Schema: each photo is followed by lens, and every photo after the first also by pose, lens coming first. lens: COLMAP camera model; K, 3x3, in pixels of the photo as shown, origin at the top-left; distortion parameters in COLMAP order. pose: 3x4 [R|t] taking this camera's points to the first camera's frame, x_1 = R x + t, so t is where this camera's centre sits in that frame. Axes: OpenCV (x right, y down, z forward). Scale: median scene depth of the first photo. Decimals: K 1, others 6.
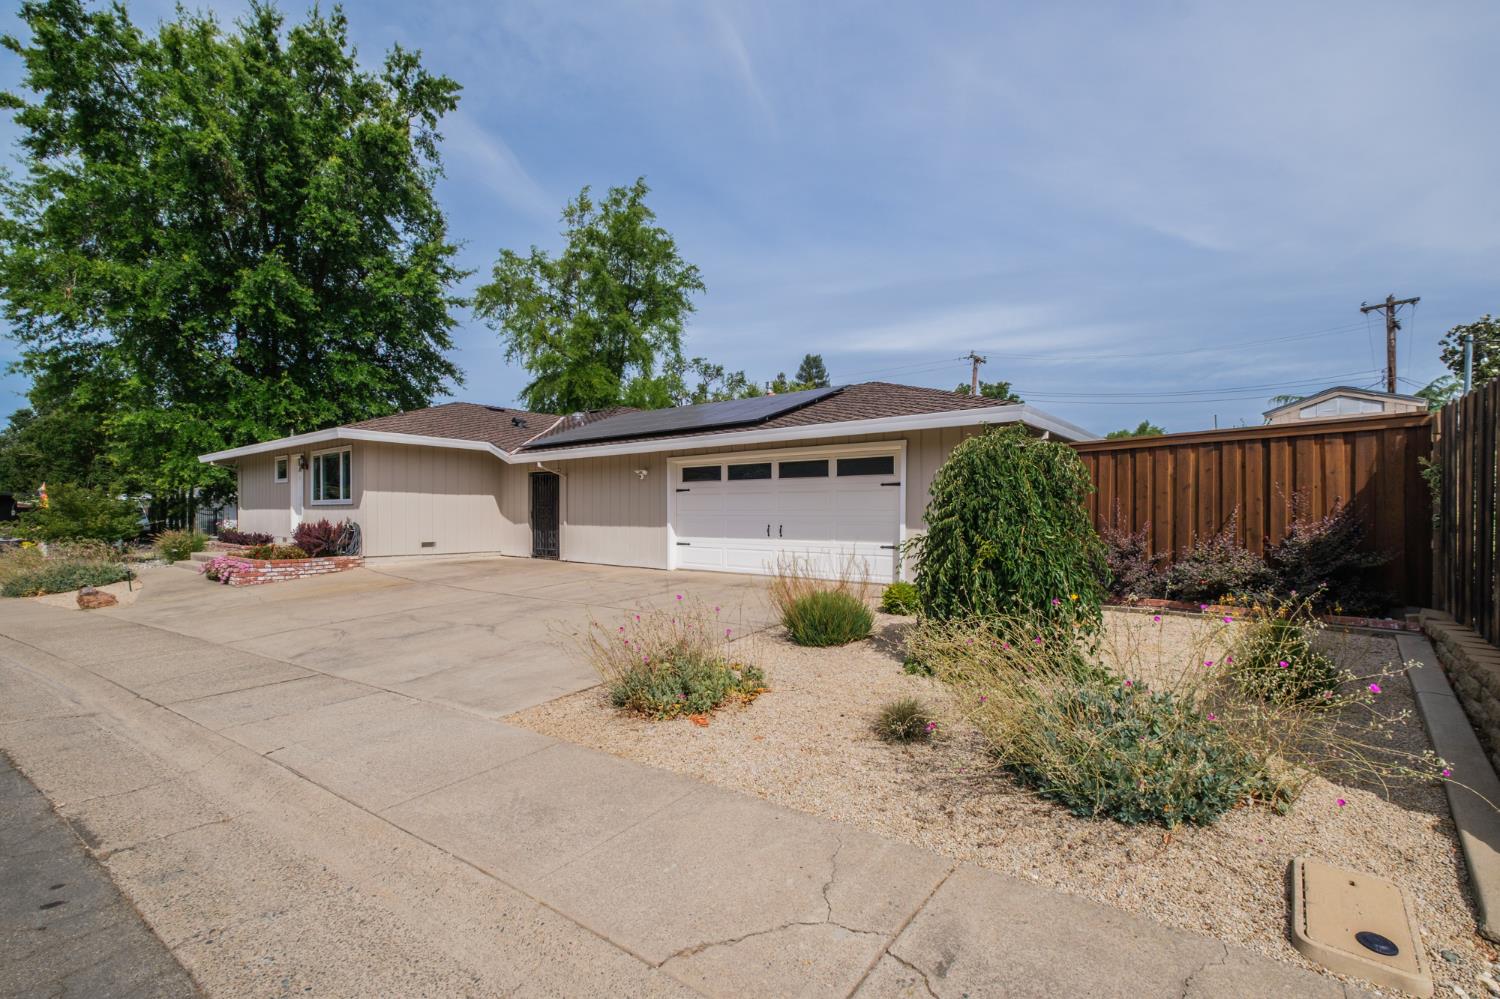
lens RADIAL K [[627.3, 0, 750.0], [0, 627.3, 499.5], [0, 0, 1]] dist [0.015224, -0.000097]
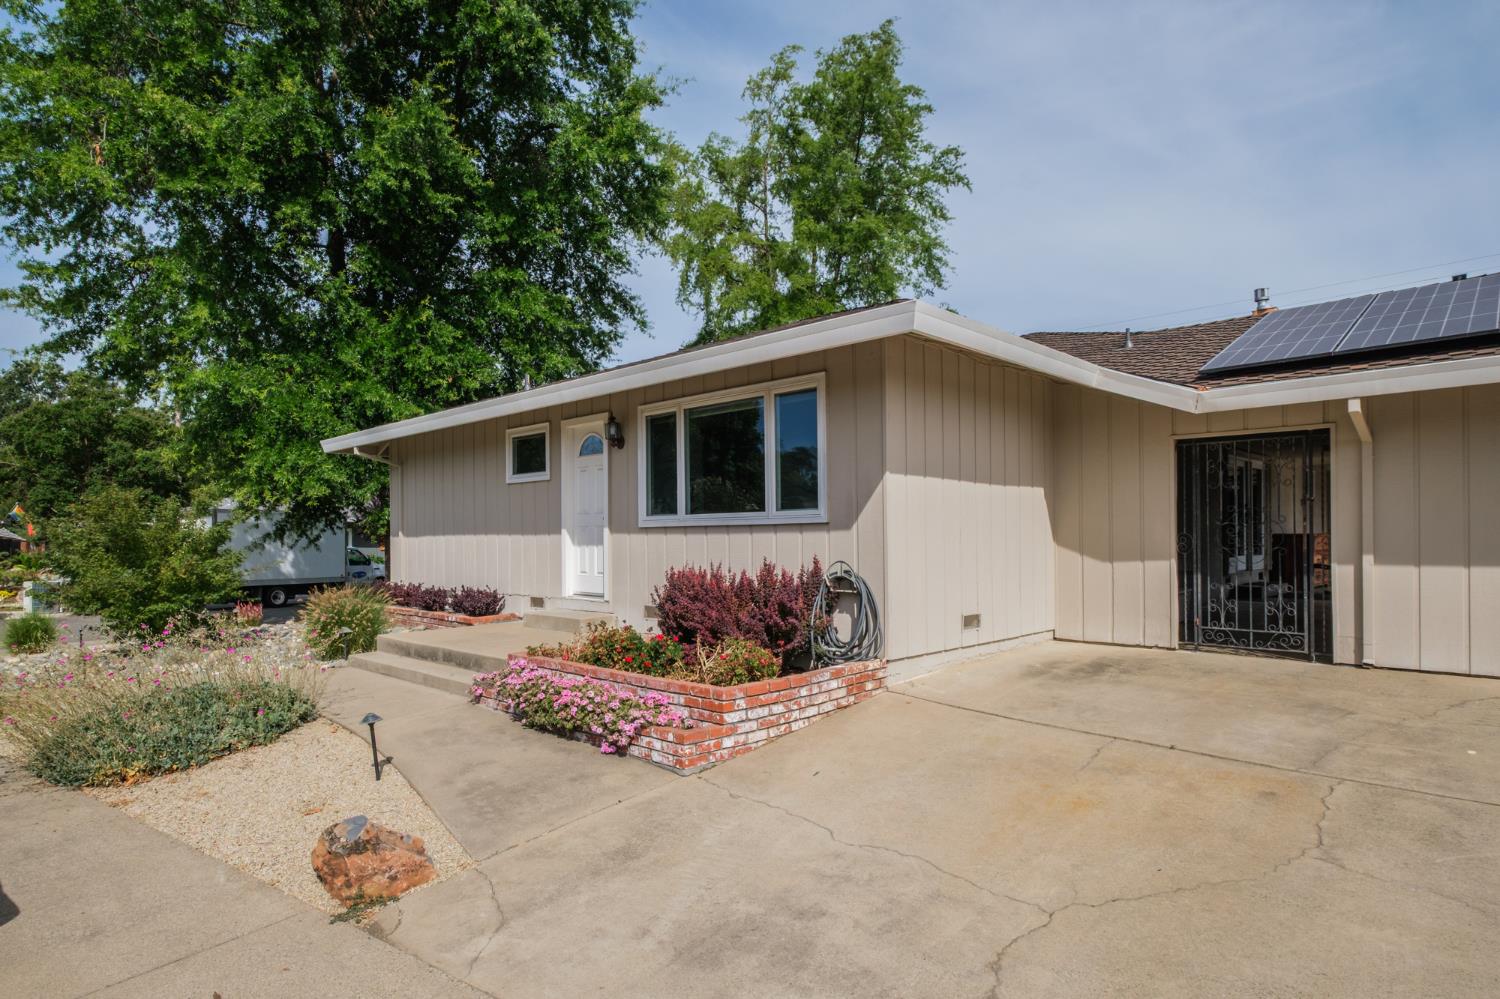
lens RADIAL K [[779.6, 0, 742.1], [0, 779.6, 502.3], [0, 0, 1]] dist [-0.001727, 0.000439]
pose [[0.997711, -0.018454, -0.065056, -0.435269], [0.017137, 0.999638, -0.020753, 0.002376], [0.065415, 0.019591, 0.997666, 0.342029]]
